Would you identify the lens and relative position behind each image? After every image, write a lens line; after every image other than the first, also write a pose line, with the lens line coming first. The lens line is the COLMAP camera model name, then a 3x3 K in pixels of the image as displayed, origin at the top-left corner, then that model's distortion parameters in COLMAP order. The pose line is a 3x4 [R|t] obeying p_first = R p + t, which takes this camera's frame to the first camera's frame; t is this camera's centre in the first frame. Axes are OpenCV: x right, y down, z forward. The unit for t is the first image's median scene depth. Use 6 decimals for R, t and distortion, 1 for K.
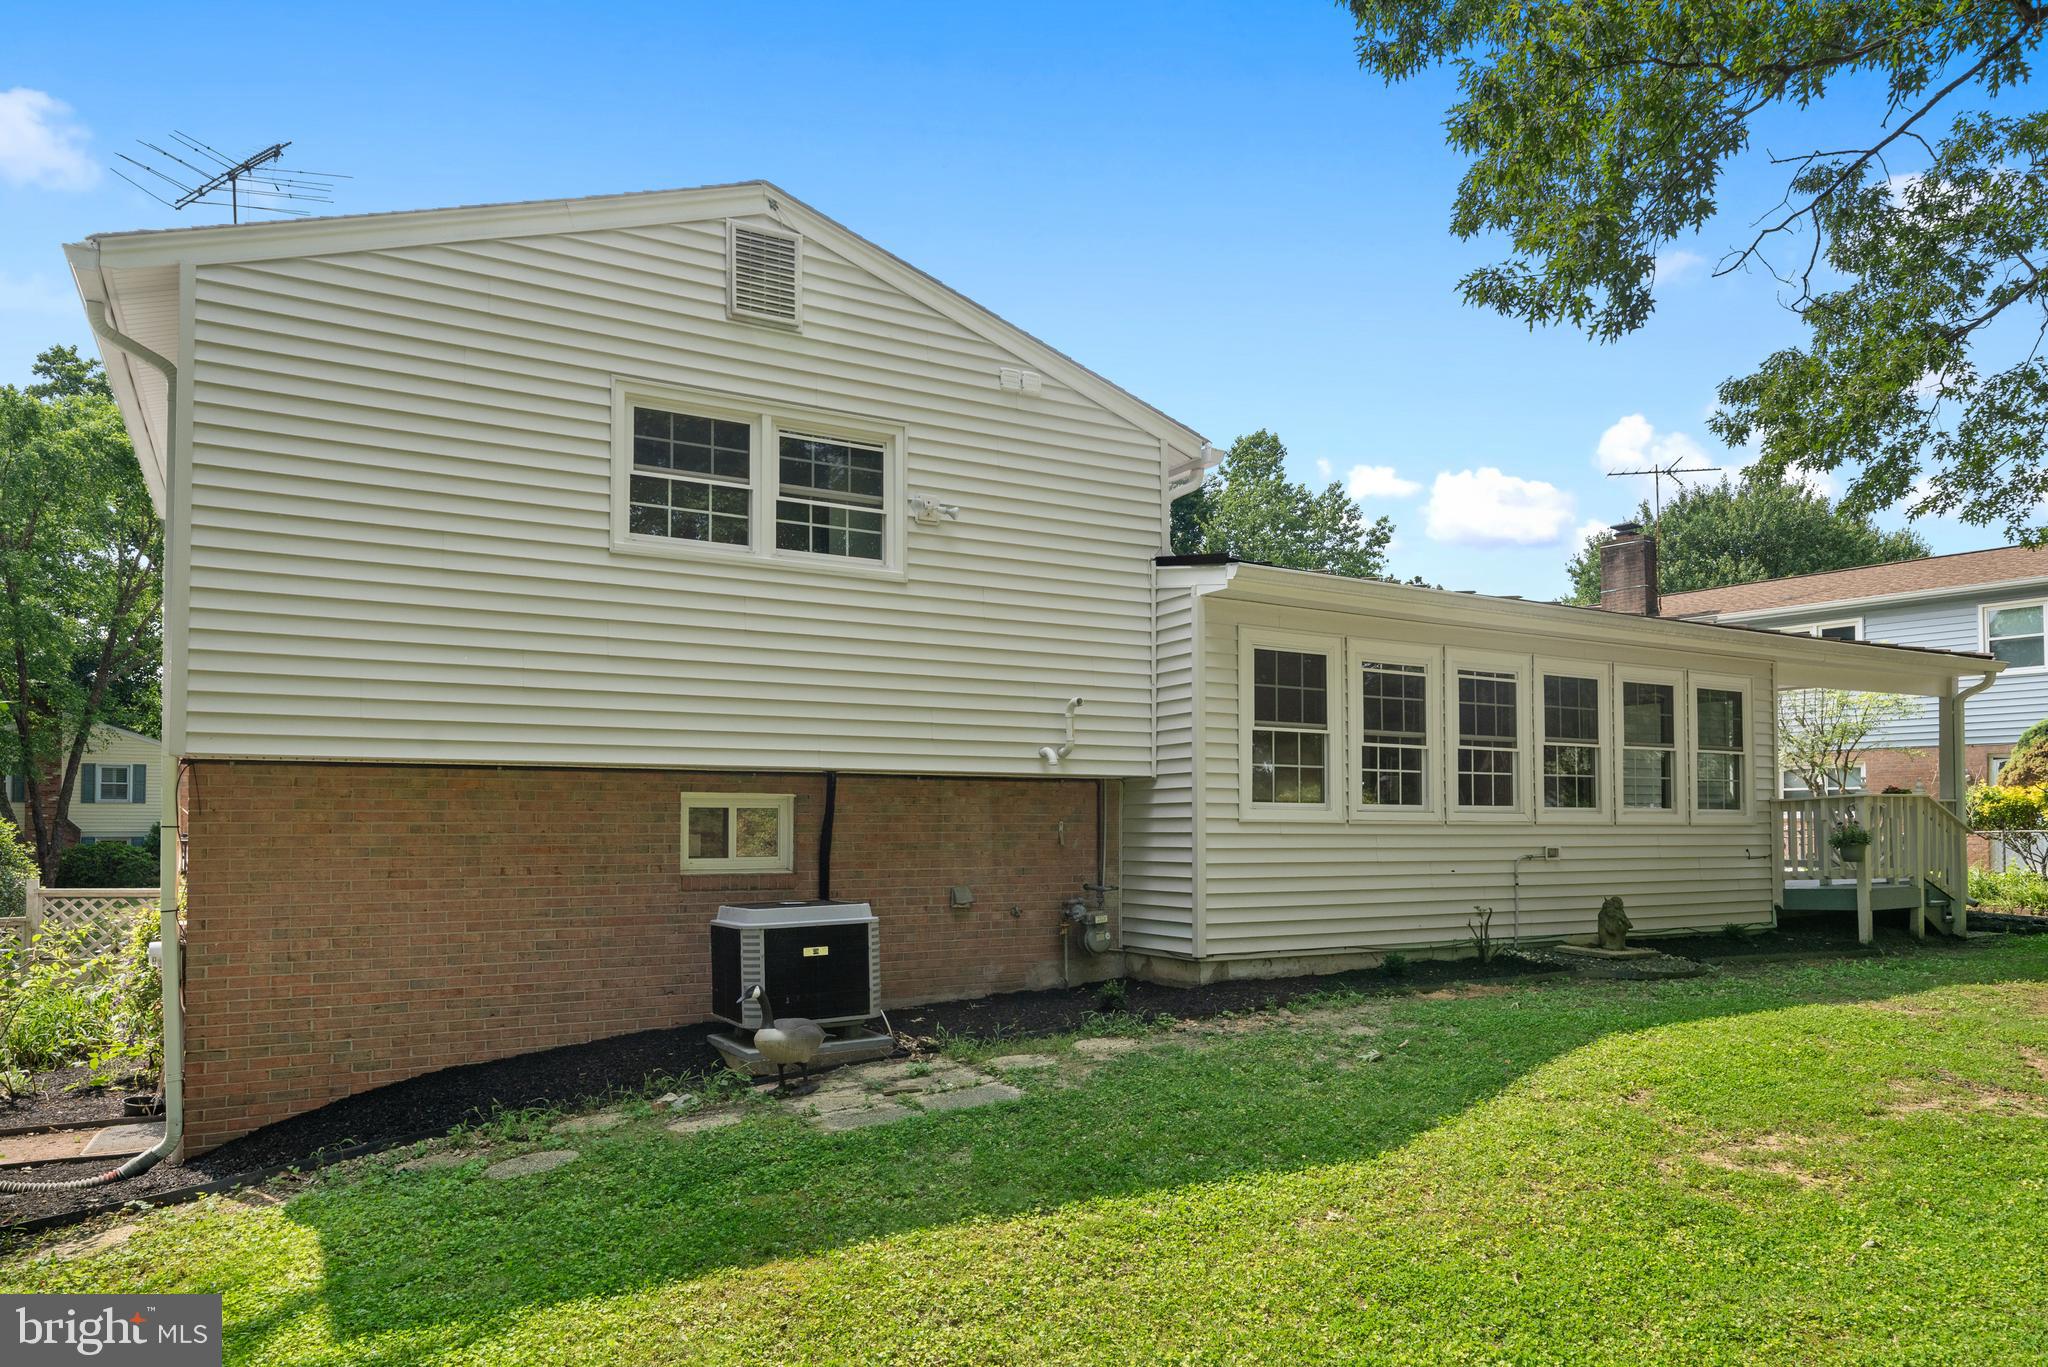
lens RADIAL K [[1187.7, 0, 1025.6], [0, 1187.7, 791.7], [0, 0, 1]] dist [0.001142, 0.000498]
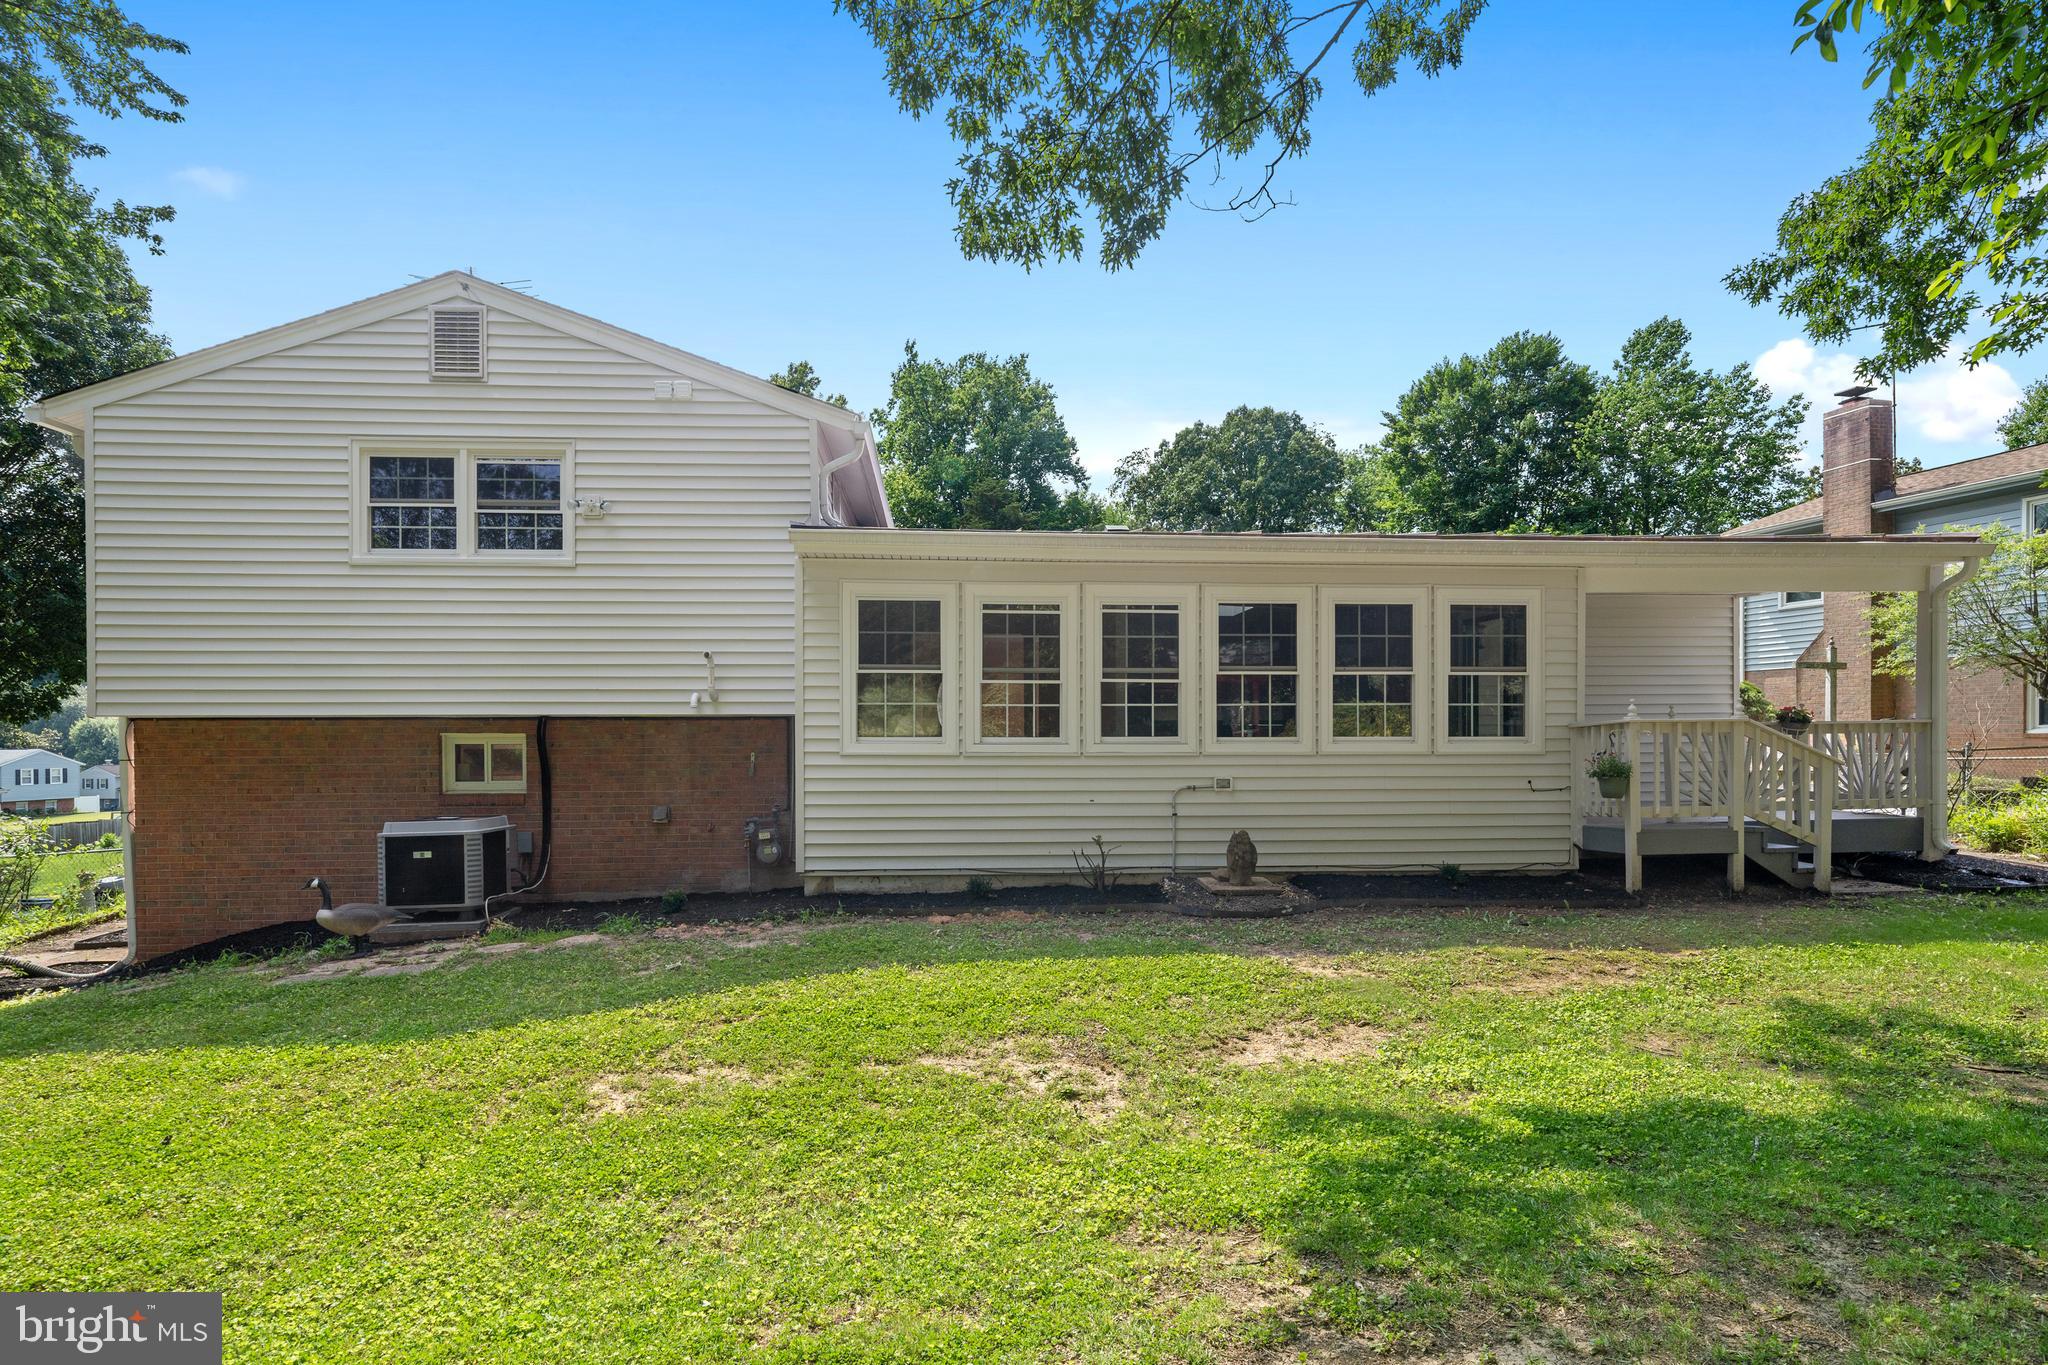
lens RADIAL K [[1048.8, 0, 1023.4], [0, 1048.8, 739.9], [0, 0, 1]] dist [0.001176, 0.000282]
pose [[0.912819, -0.002528, -0.408356, 0.753790], [0.016621, 0.999382, 0.030966, -0.016997], [0.408026, -0.035054, 0.912297, 0.159501]]
